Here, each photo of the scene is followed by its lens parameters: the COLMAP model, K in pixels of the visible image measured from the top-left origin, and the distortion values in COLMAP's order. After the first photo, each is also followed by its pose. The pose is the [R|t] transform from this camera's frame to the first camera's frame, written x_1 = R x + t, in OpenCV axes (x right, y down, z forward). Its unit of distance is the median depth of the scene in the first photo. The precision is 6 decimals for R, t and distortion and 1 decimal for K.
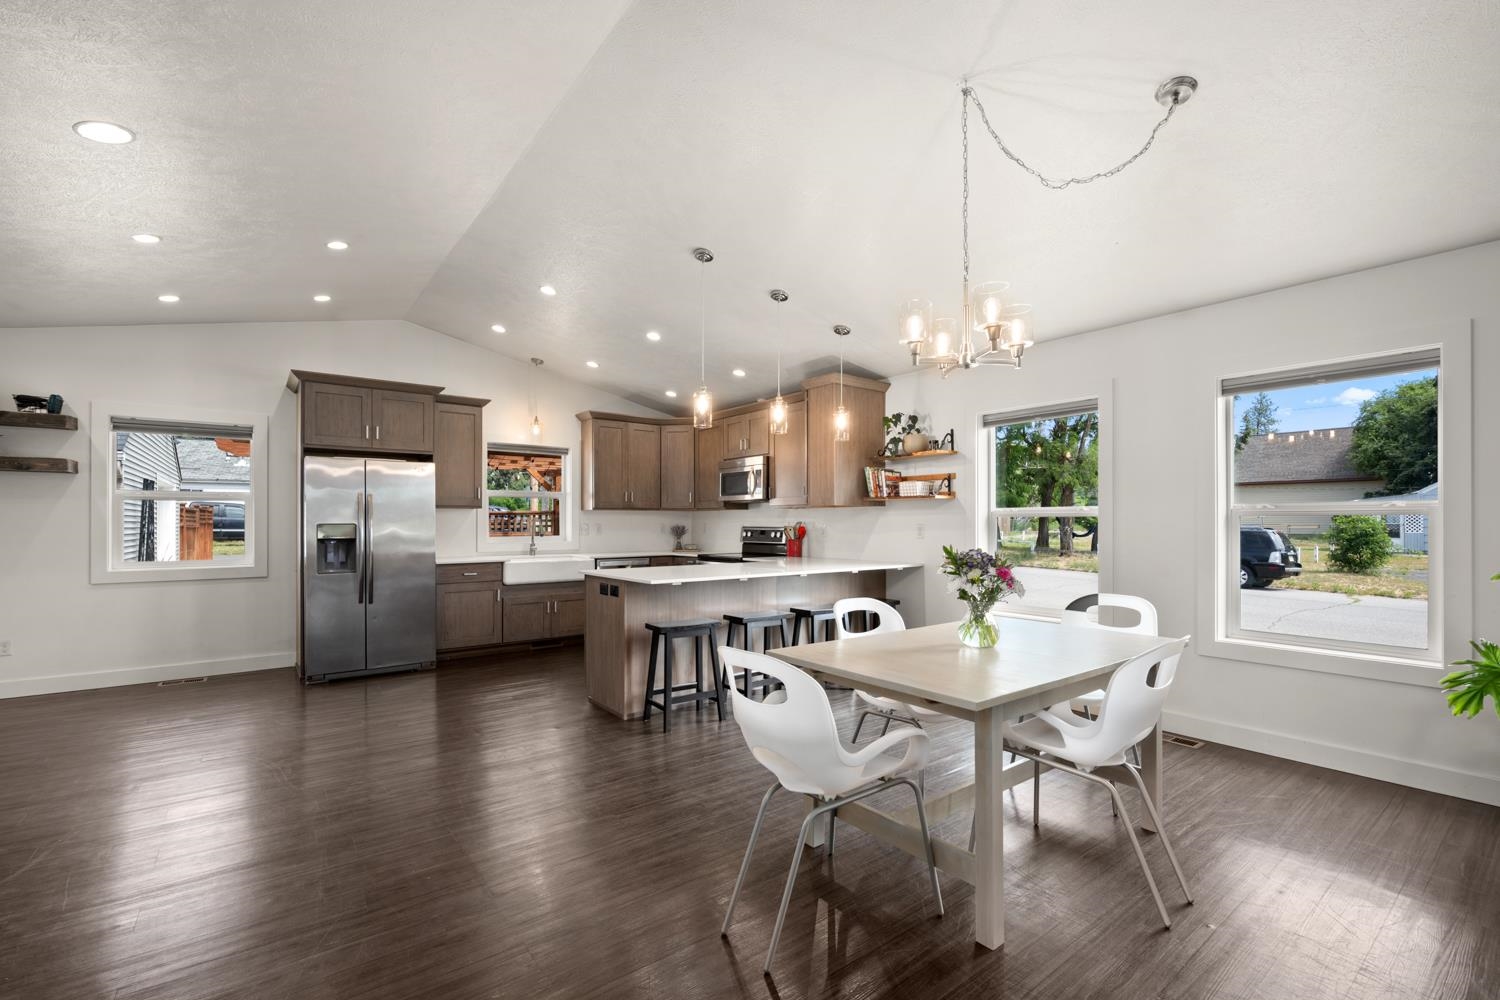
lens RADIAL K [[649.4, 0, 752.7], [0, 649.4, 516.5], [0, 0, 1]] dist [-0.001308, -0.000448]
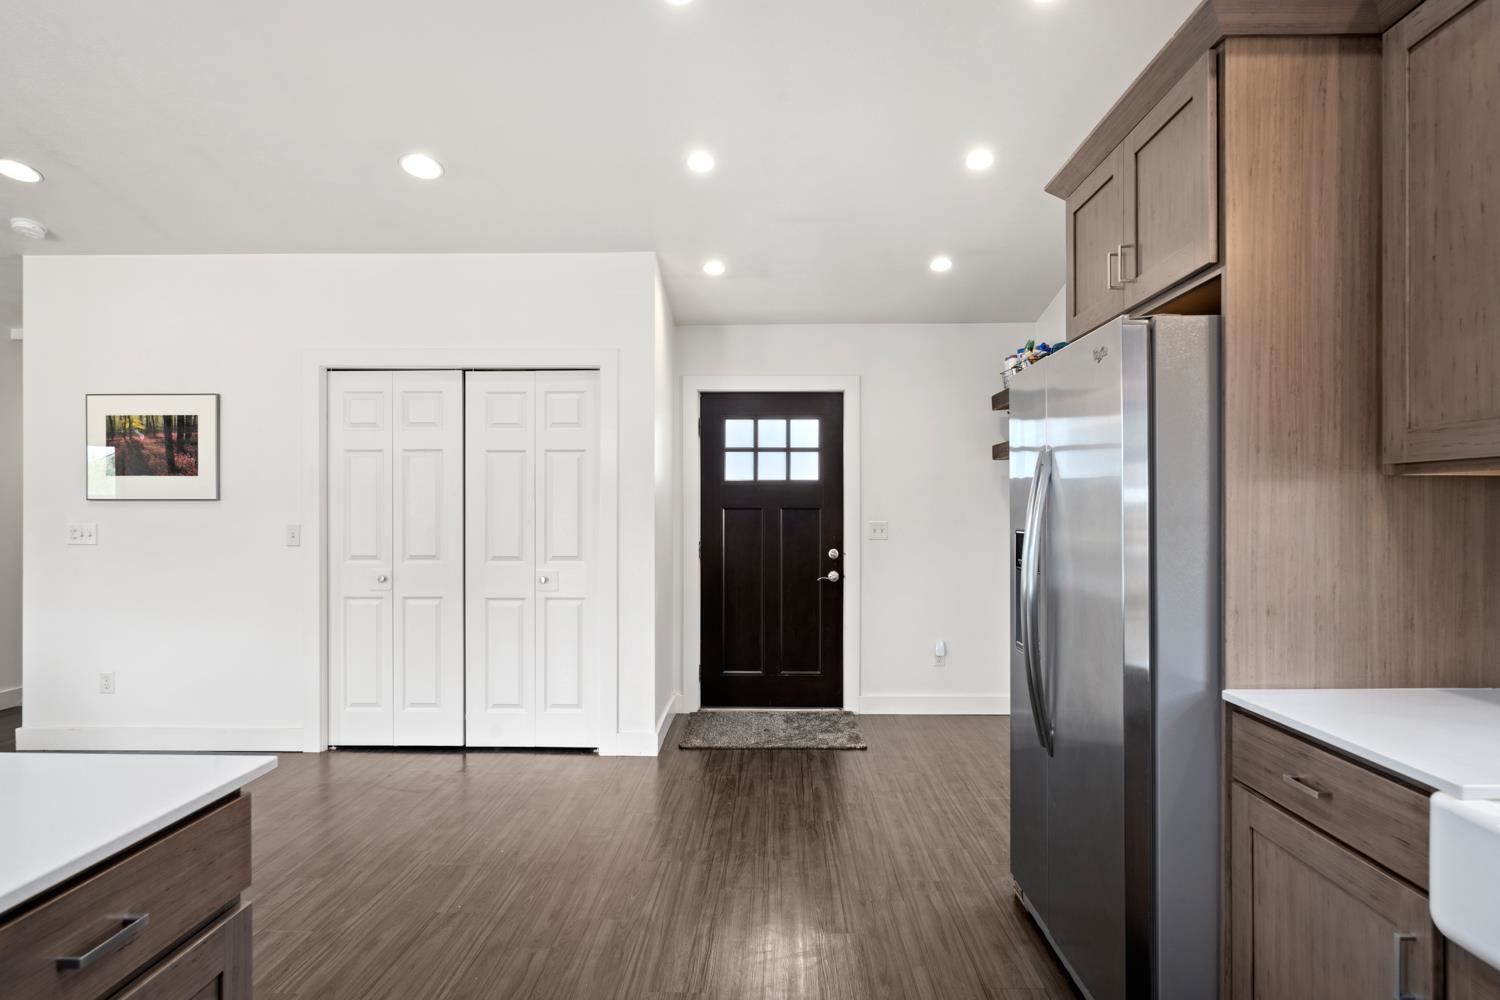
lens RADIAL K [[827.5, 0, 753.6], [0, 827.5, 506.7], [0, 0, 1]] dist [-0.002334, -0.000716]
pose [[-0.626381, -0.000859, -0.779517, -0.114765], [0.006670, 0.999957, -0.006462, -0.001222], [0.779489, -0.009247, -0.626348, 1.033276]]
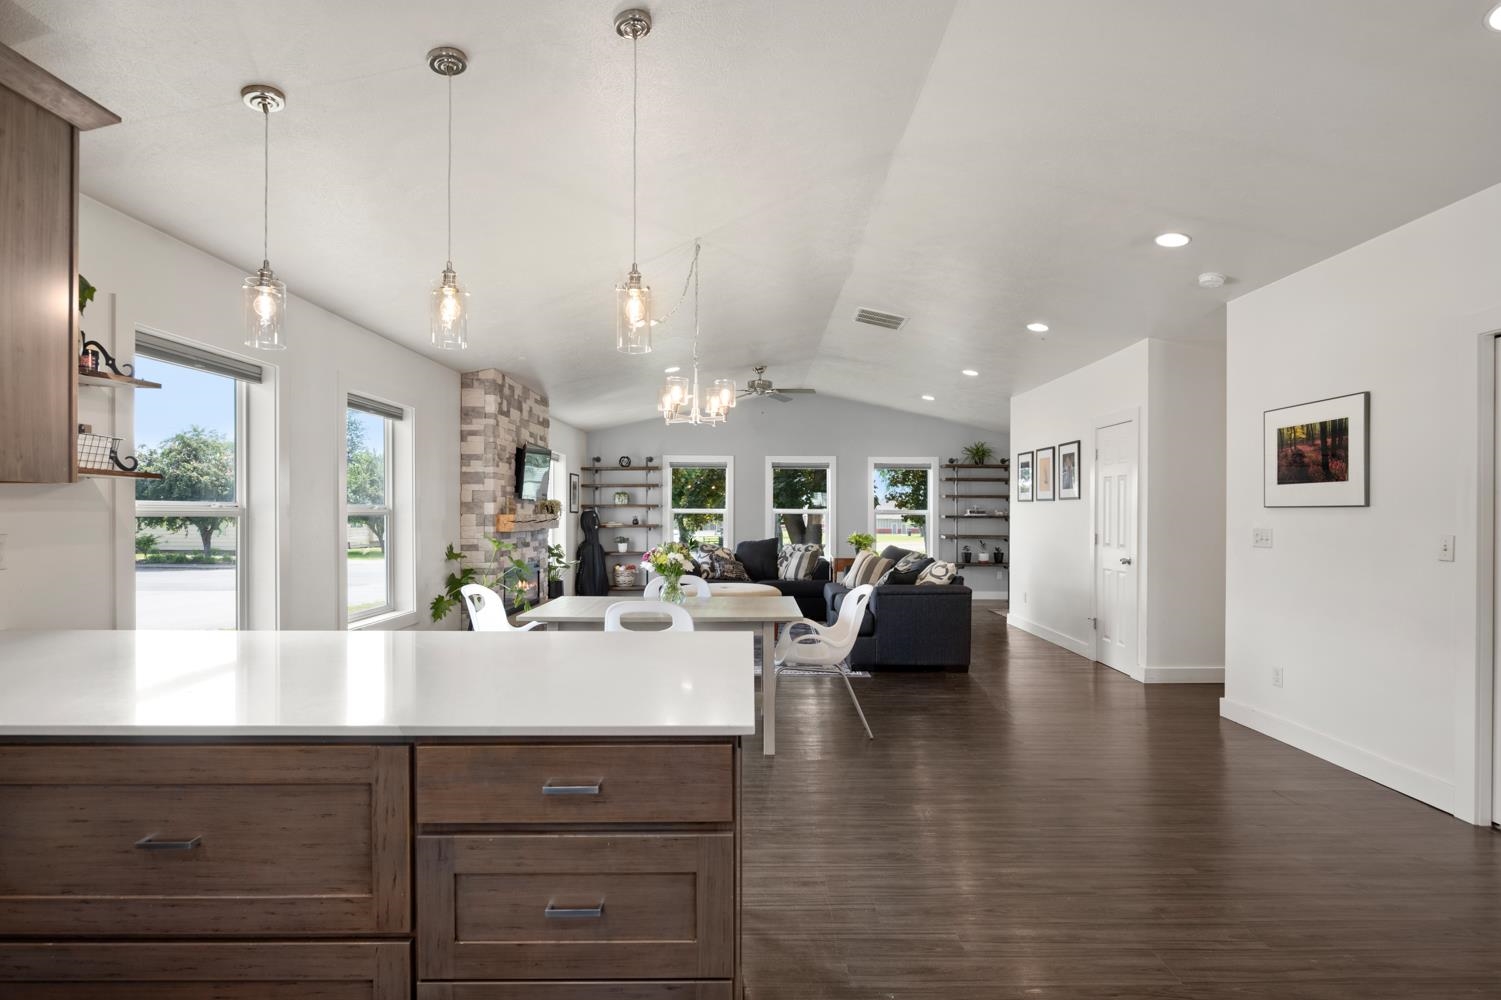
lens RADIAL K [[716.6, 0, 757.4], [0, 716.6, 514.5], [0, 0, 1]] dist [-0.002186, -0.001065]
pose [[-0.799145, -0.002716, 0.601132, -0.349070], [-0.007123, 0.999962, -0.004952, -0.001709], [-0.601096, -0.008239, -0.799135, 0.972561]]
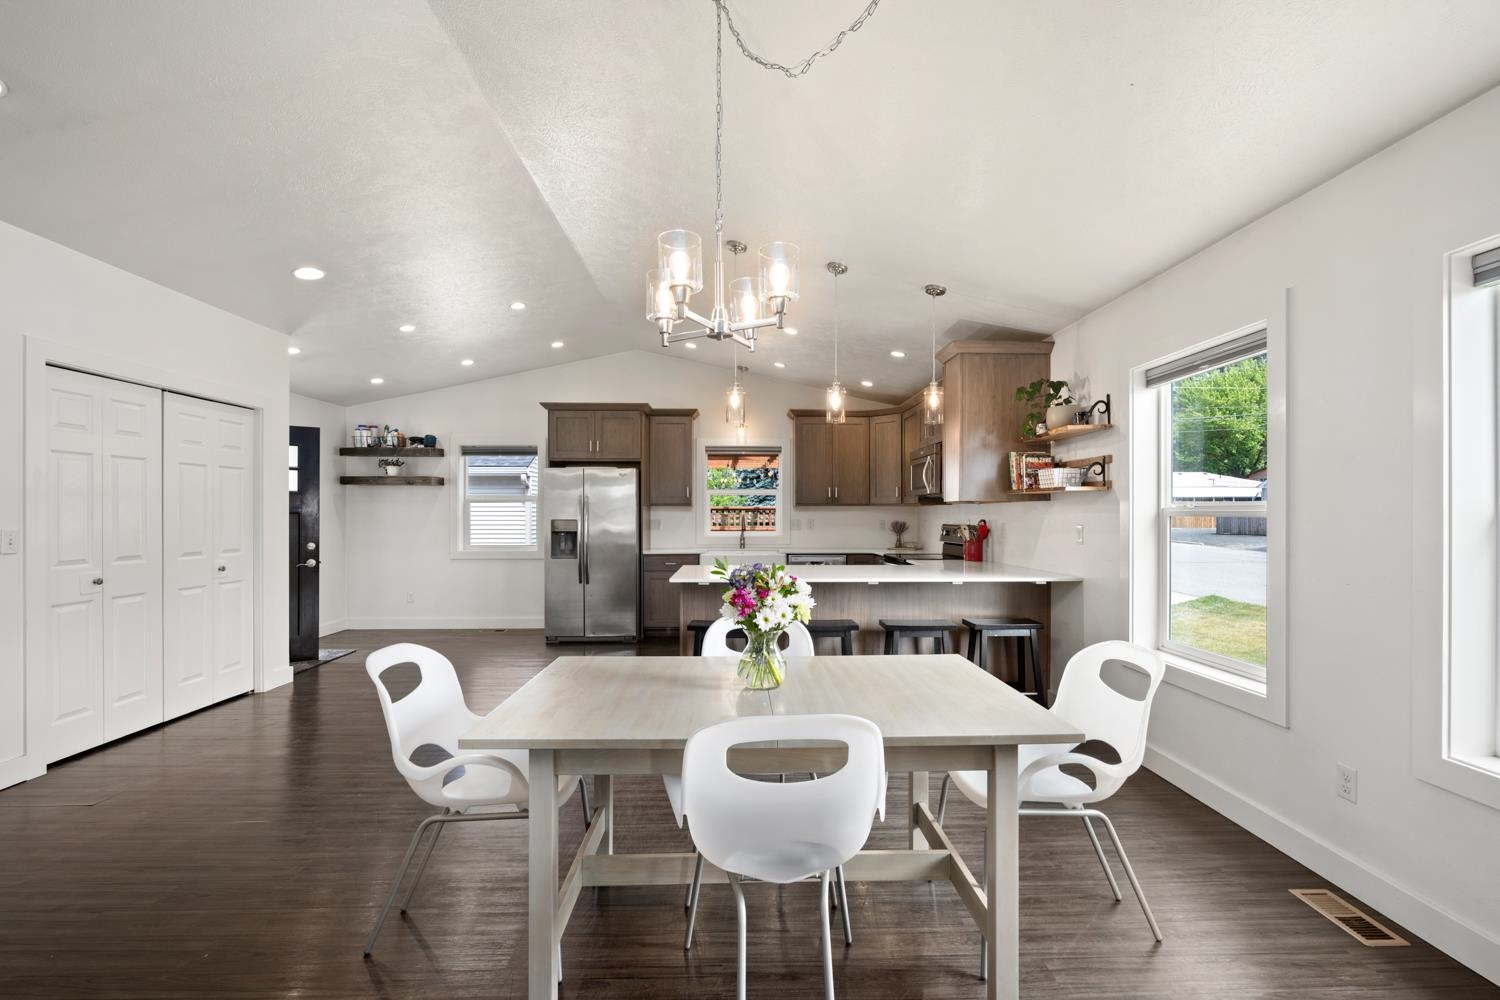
lens RADIAL K [[649.4, 0, 752.7], [0, 649.4, 516.5], [0, 0, 1]] dist [-0.001308, -0.000448]
pose [[0.810899, 0.003579, -0.585175, 0.354660], [0.003914, 0.999926, 0.011538, -0.007185], [0.585172, -0.011647, 0.810825, 0.156549]]
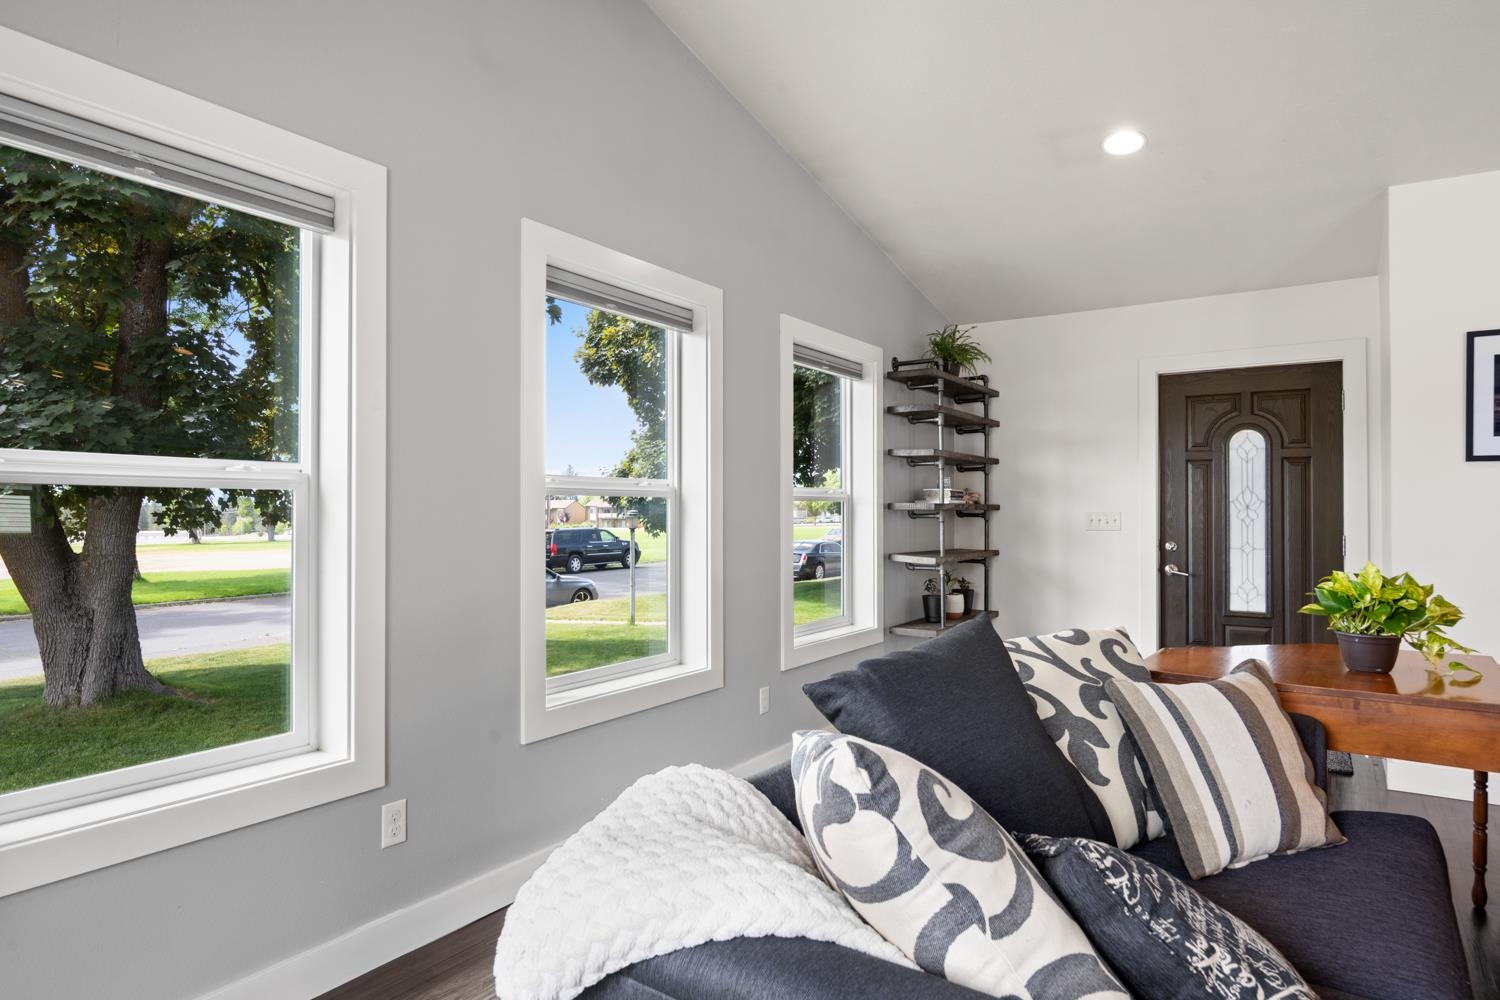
lens RADIAL K [[852.0, 0, 750.0], [0, 852.0, 500.0], [0, 0, 1]] dist [-0.002781, -0.000876]
pose [[-0.947084, -0.002898, -0.320972, 0.794308], [0.003655, 0.999797, -0.019811, 0.001062], [0.320965, -0.019936, -0.946881, -0.053343]]
